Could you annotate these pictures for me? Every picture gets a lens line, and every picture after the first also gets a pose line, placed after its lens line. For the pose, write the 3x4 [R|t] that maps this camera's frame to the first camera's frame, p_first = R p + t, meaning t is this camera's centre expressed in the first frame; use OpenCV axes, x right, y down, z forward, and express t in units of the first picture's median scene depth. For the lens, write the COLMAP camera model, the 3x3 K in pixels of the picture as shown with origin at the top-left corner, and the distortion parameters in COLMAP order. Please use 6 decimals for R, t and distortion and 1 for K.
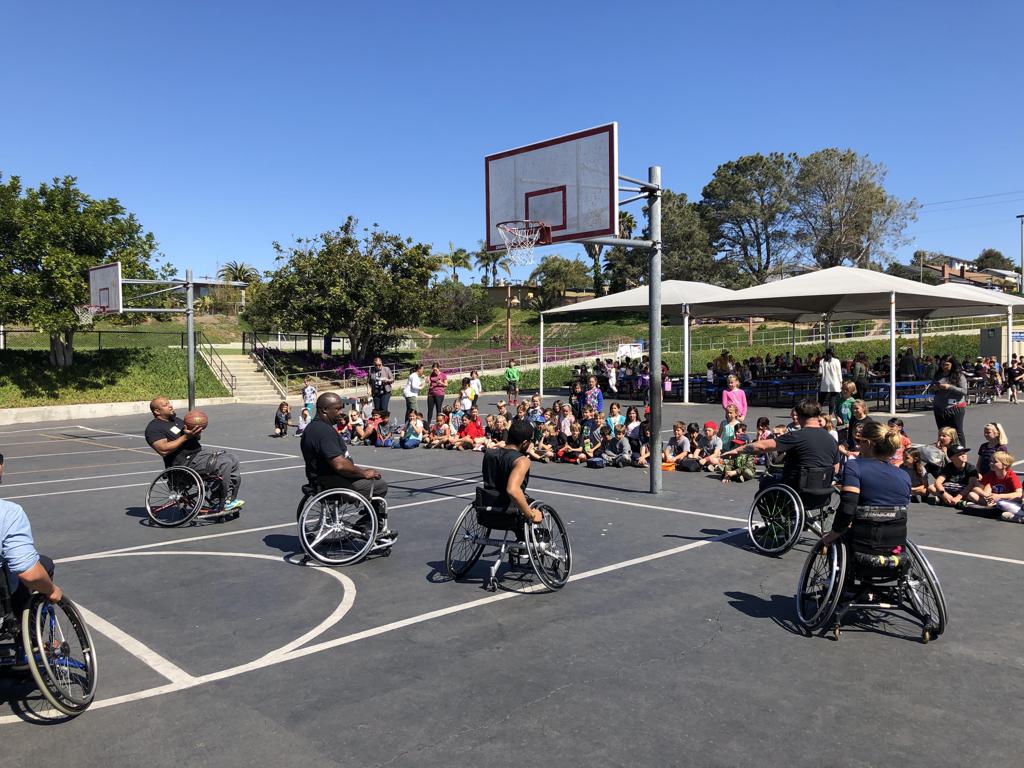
lens RADIAL K [[844.5, 0, 503.0], [0, 844.5, 380.8], [0, 0, 1]] dist [0.006110, 0.008784]
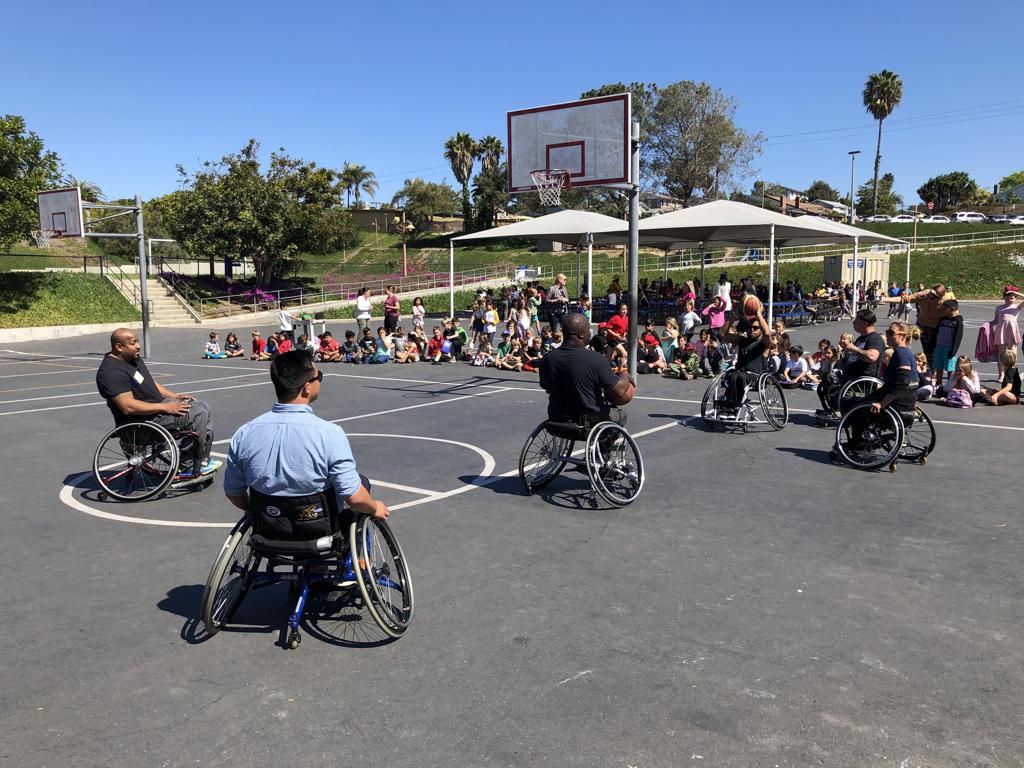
lens RADIAL K [[847.8, 0, 502.3], [0, 847.8, 383.5], [0, 0, 1]] dist [0.010506, 0.002885]
pose [[0.985170, -0.020661, 0.170331, -0.072037], [0.005196, 0.995861, 0.090745, 0.003256], [-0.171500, -0.088514, 0.981200, -0.065772]]
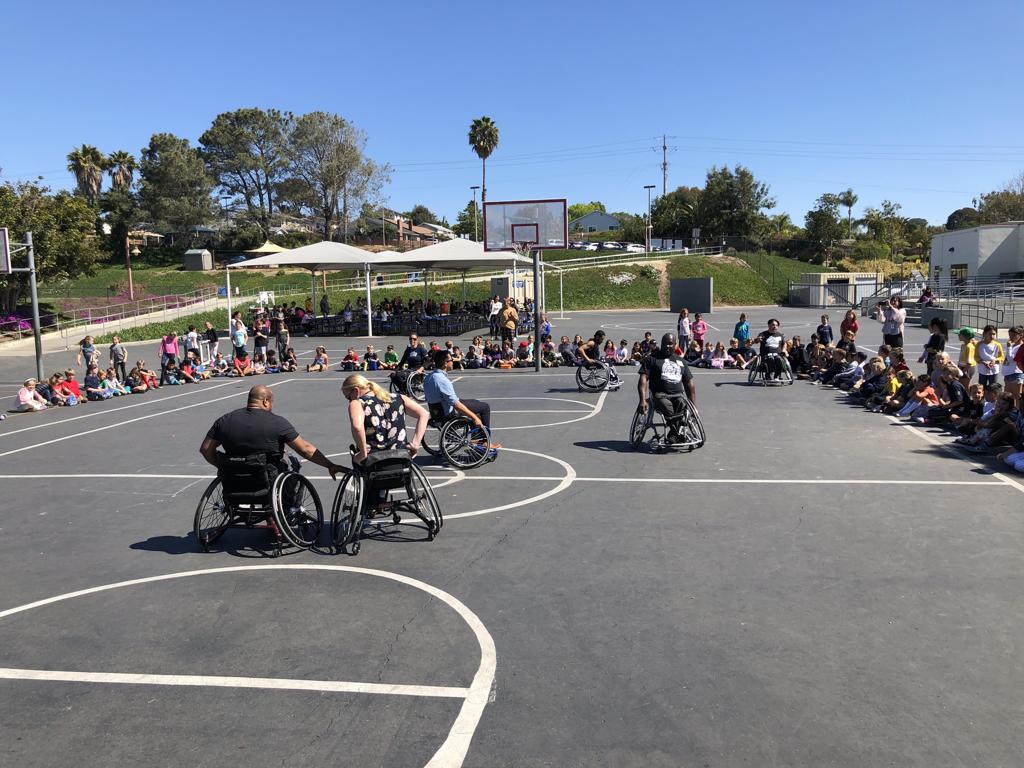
lens RADIAL K [[847.8, 0, 502.3], [0, 847.8, 383.5], [0, 0, 1]] dist [0.010506, 0.002885]
pose [[0.801962, -0.074677, 0.592689, -0.349092], [0.032278, 0.996123, 0.081833, -0.001993], [-0.596502, -0.046496, 0.801263, -0.182441]]
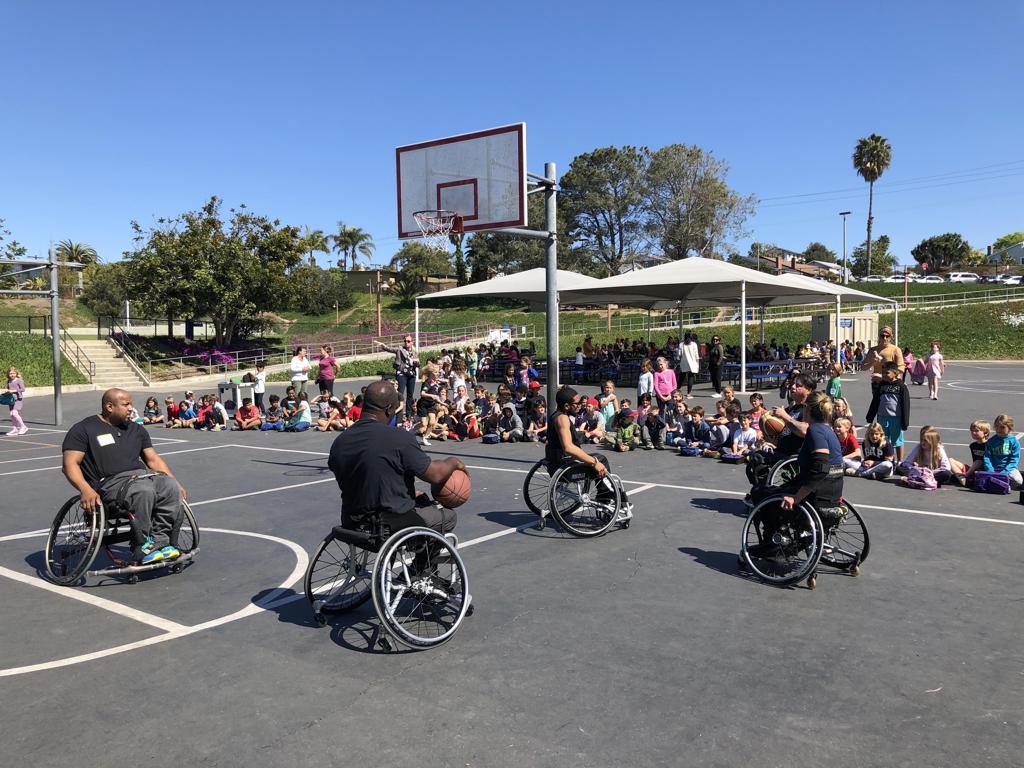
lens RADIAL K [[845.5, 0, 510.1], [0, 845.5, 382.4], [0, 0, 1]] dist [0.015024, -0.003747]
pose [[0.984536, -0.010207, 0.174883, -0.020337], [0.007030, 0.999799, 0.018773, 0.002462], [-0.175039, -0.017253, 0.984410, -0.020430]]
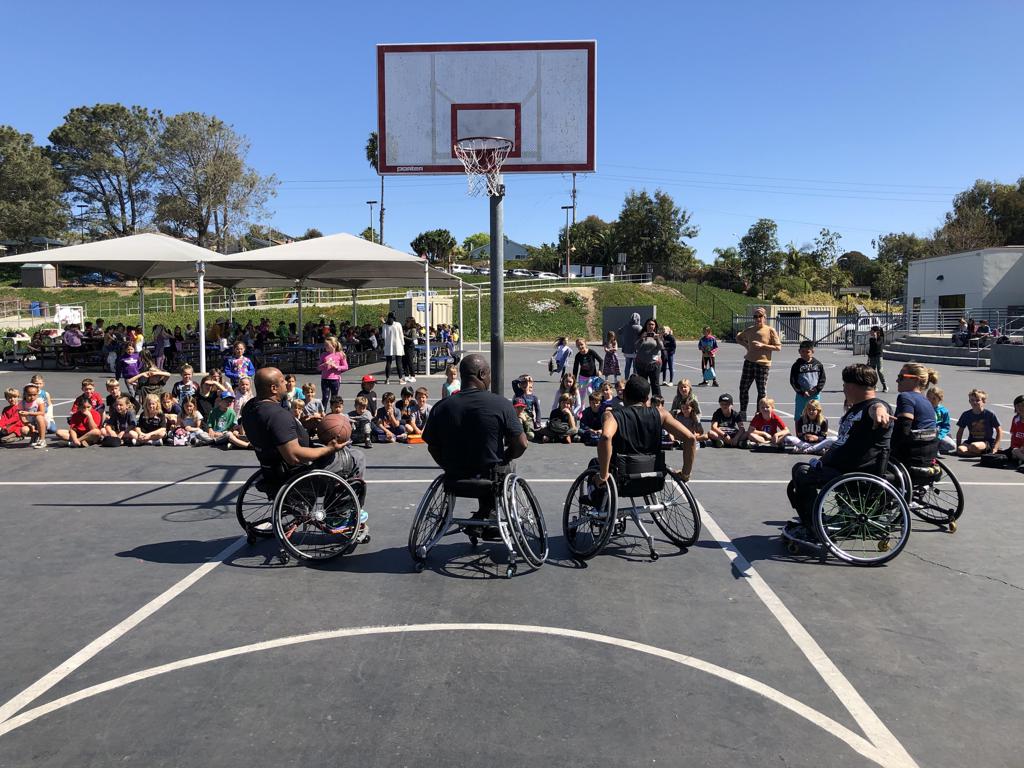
lens RADIAL K [[844.5, 0, 503.0], [0, 844.5, 380.8], [0, 0, 1]] dist [0.006110, 0.008784]
pose [[0.723660, -0.040365, 0.688975, -0.139194], [0.014789, 0.998966, 0.042993, 0.000717], [-0.689998, -0.020923, 0.723509, 0.110814]]
